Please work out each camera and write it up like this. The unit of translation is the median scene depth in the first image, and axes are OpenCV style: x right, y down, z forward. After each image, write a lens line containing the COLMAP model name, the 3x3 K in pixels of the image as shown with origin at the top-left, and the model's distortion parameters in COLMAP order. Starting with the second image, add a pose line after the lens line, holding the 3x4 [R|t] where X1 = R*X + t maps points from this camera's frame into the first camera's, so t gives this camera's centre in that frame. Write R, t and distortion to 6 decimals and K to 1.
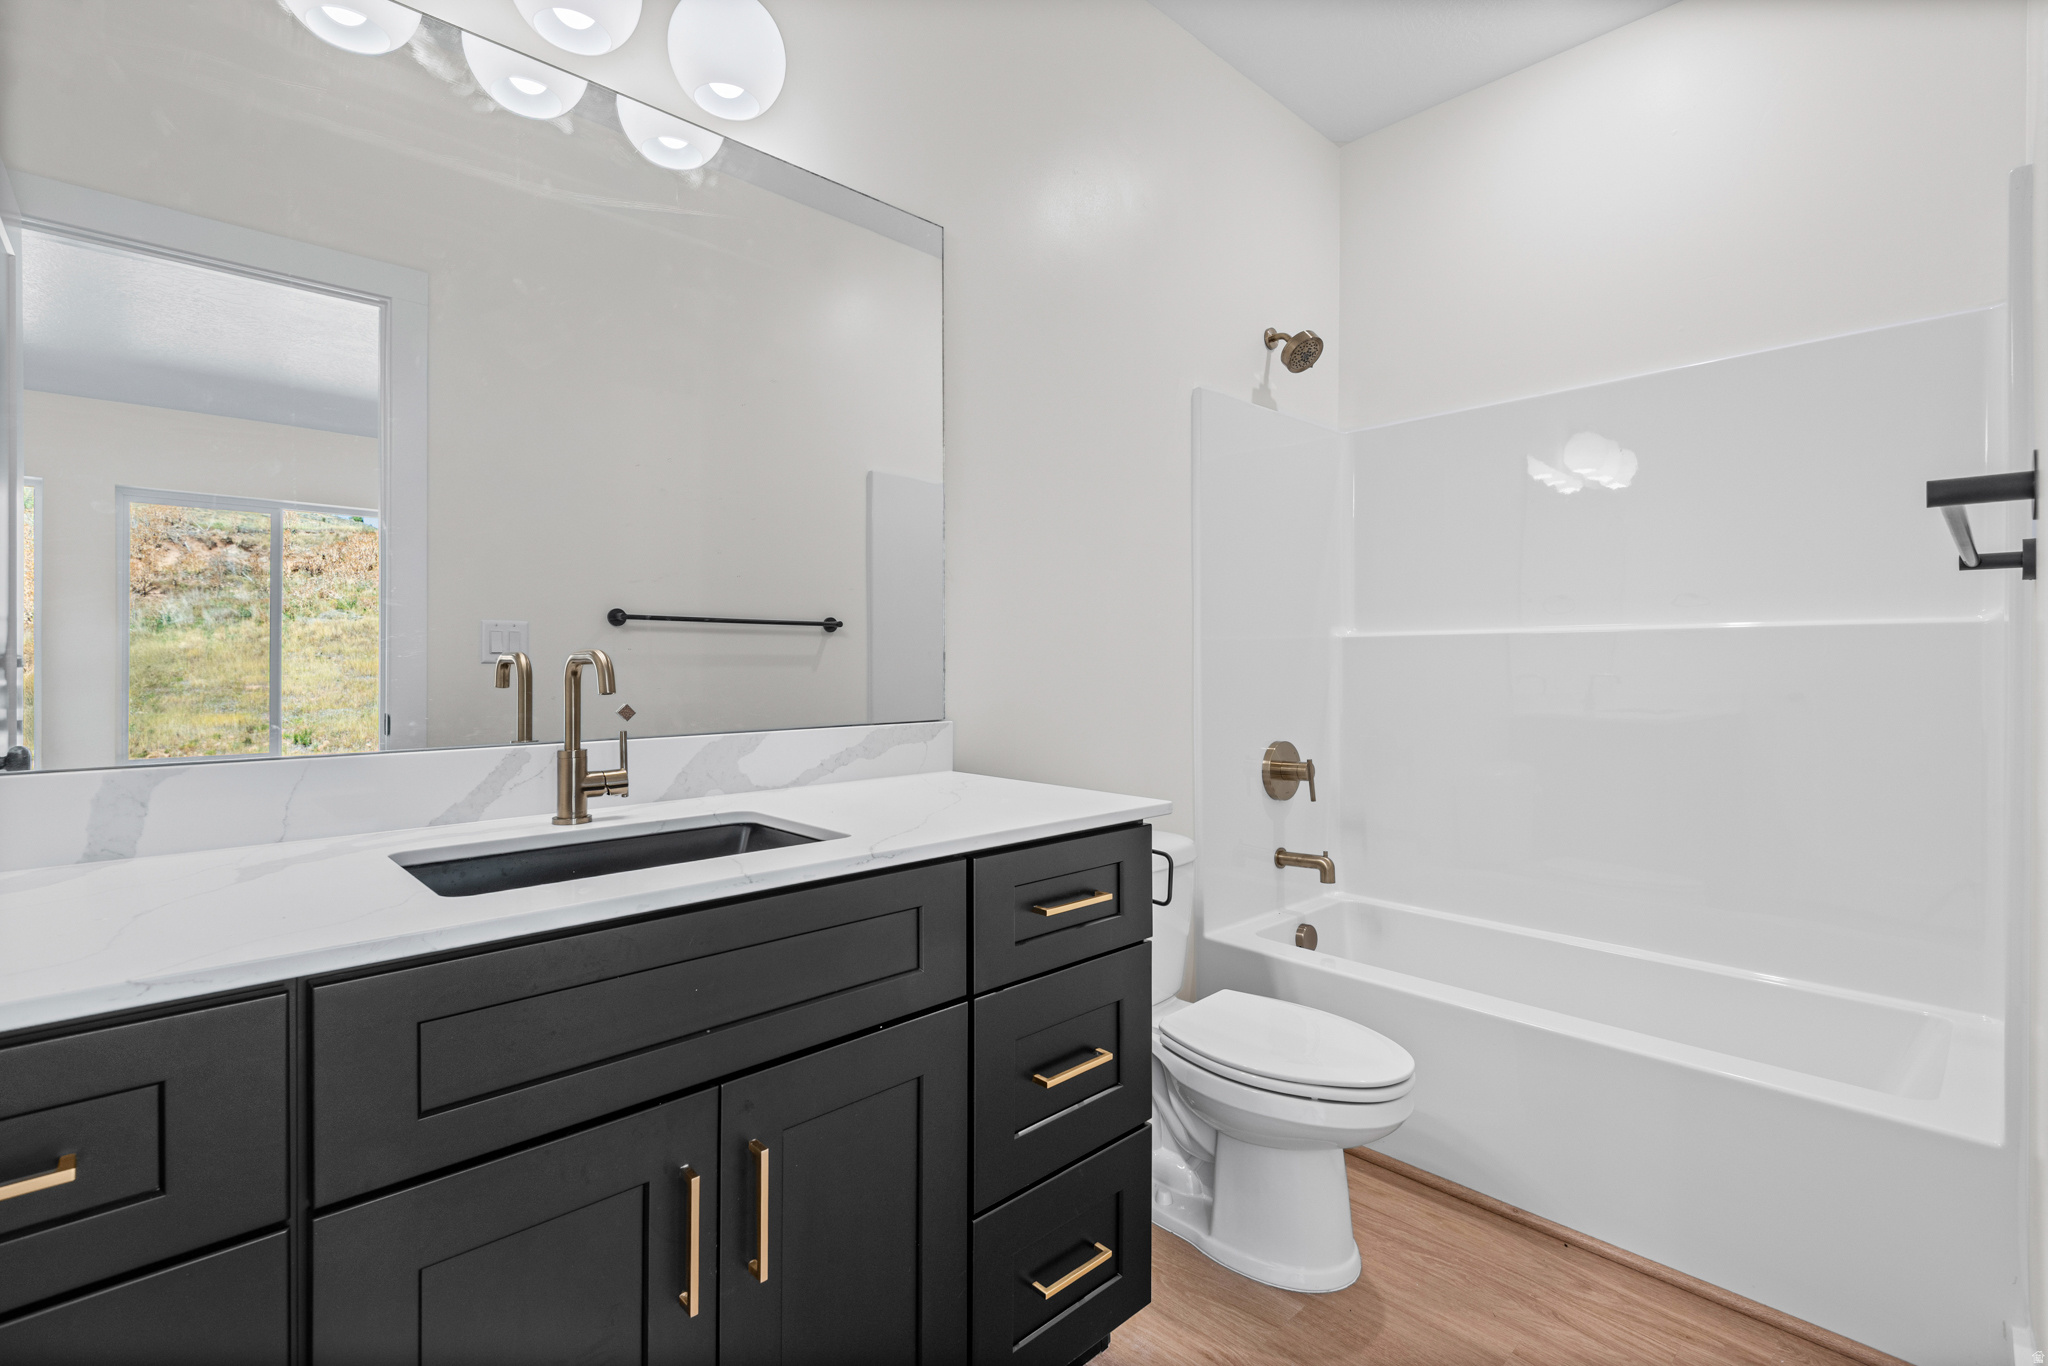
lens RADIAL K [[916.1, 0, 1024.0], [0, 916.1, 683.0], [0, 0, 1]] dist [0.002005, -0.000010]
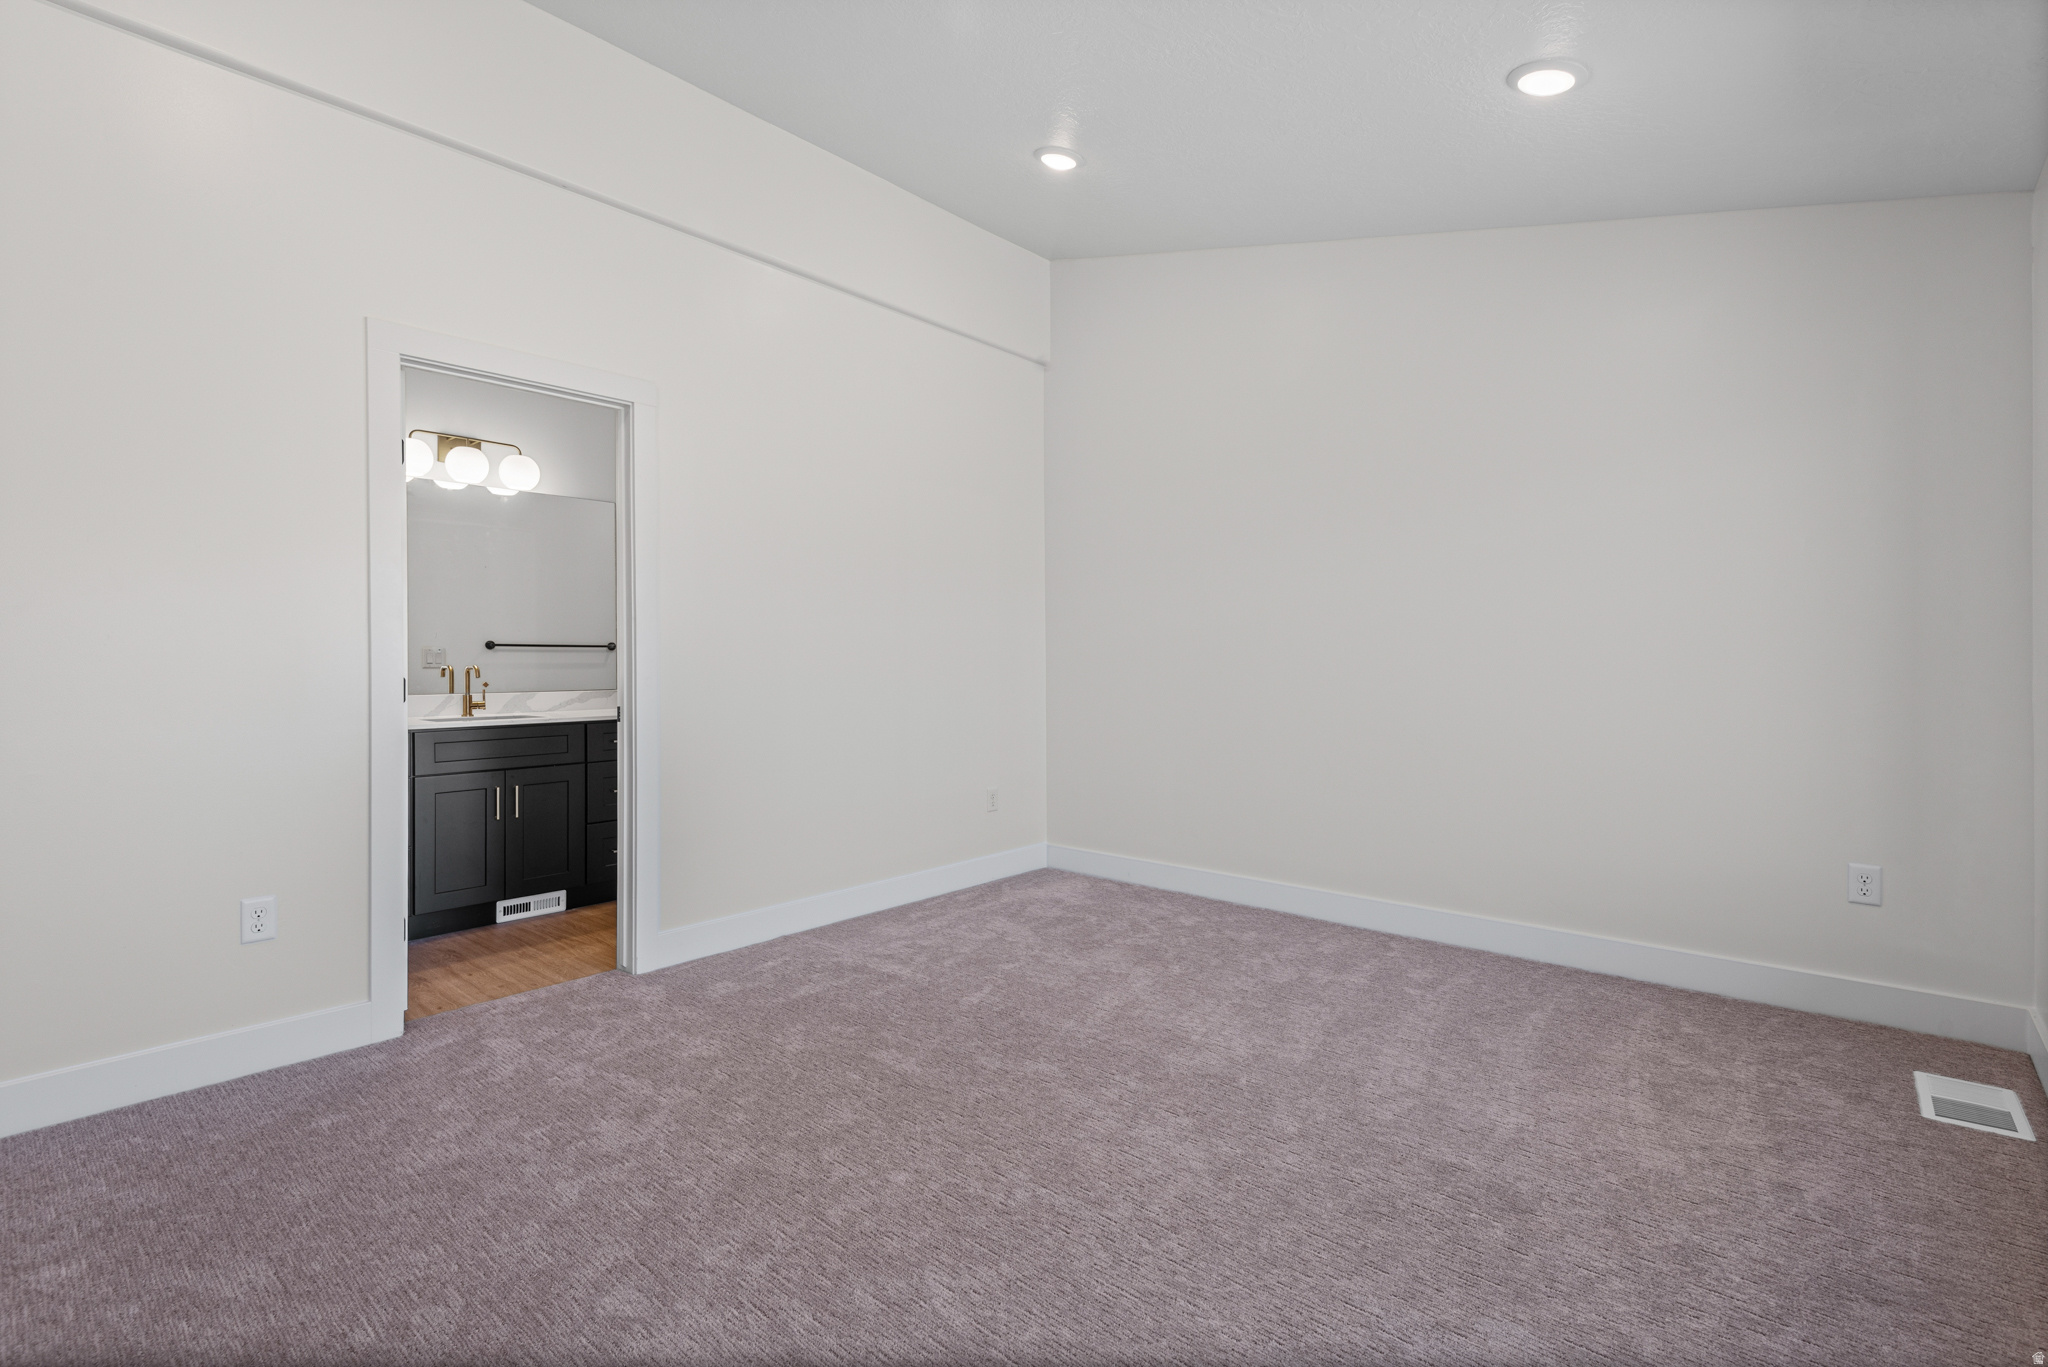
lens RADIAL K [[916.1, 0, 1024.0], [0, 916.1, 683.5], [0, 0, 1]] dist [0.002005, -0.000010]
pose [[0.996121, -0.005209, 0.087837, 1.210304], [0.005149, 0.999986, 0.000911, 0.038012], [-0.087841, -0.000455, 0.996134, -2.457491]]
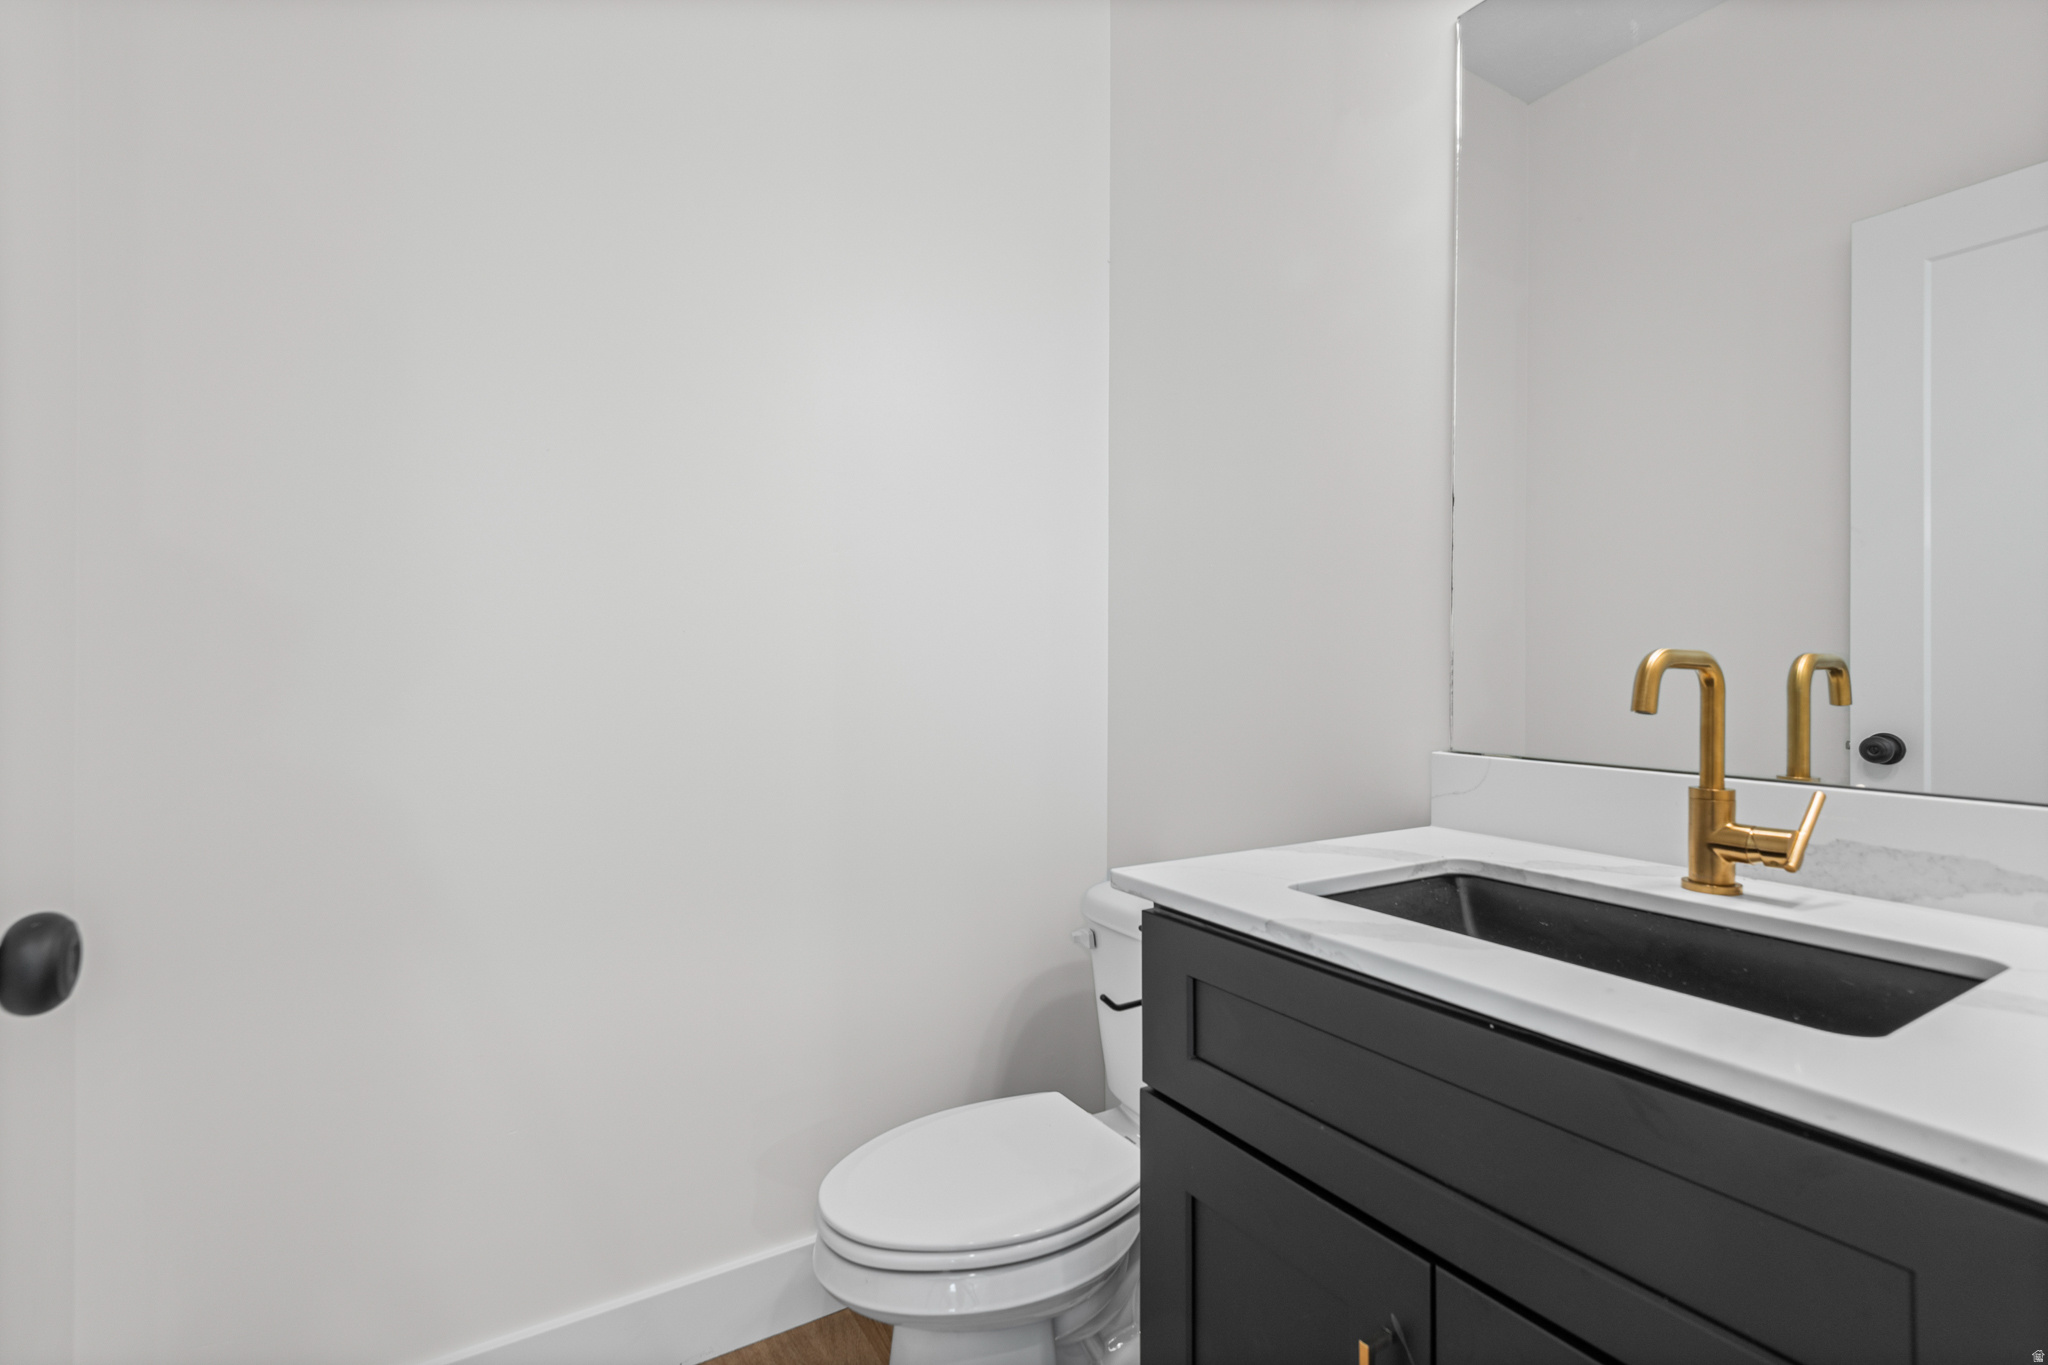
lens RADIAL K [[916.1, 0, 1024.0], [0, 916.1, 682.5], [0, 0, 1]] dist [0.002005, -0.000010]
pose [[-0.207652, -0.005012, -0.978190, 0.309132], [-0.014291, 0.999896, -0.002090, -0.000765], [0.978098, 0.013546, -0.207702, 0.611288]]
